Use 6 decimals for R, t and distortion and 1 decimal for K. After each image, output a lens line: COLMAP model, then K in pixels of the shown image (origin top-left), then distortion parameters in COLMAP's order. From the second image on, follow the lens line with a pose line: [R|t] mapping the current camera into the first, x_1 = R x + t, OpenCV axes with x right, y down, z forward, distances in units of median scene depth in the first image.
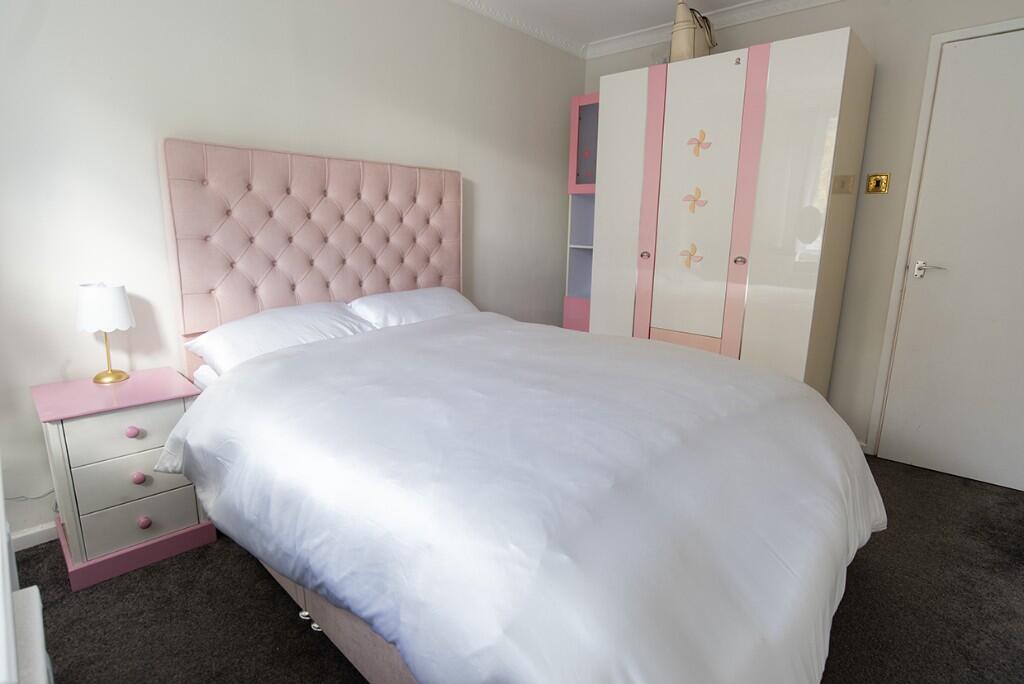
lens RADIAL K [[525.5, 0, 506.2], [0, 525.5, 344.4], [0, 0, 1]] dist [-0.060028, 0.028943]
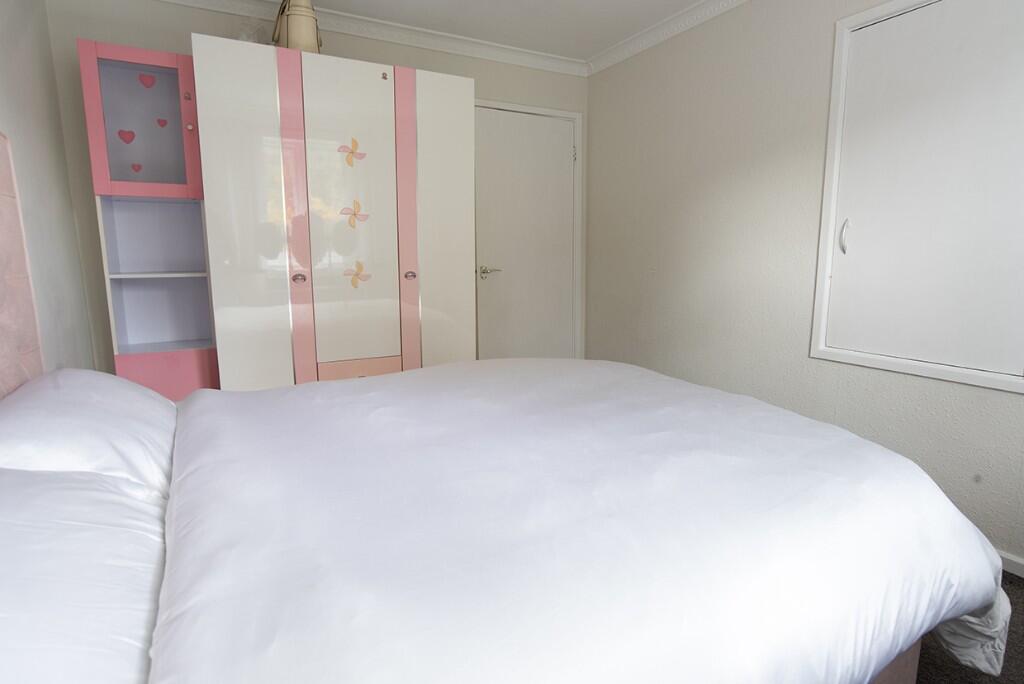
lens RADIAL K [[549.7, 0, 512.0], [0, 549.7, 342.0], [0, 0, 1]] dist [-0.063716, 0.033865]
pose [[0.287468, -0.173051, 0.942027, -0.512704], [0.212366, 0.970577, 0.113491, -0.112716], [-0.933950, 0.167429, 0.315761, 0.492867]]
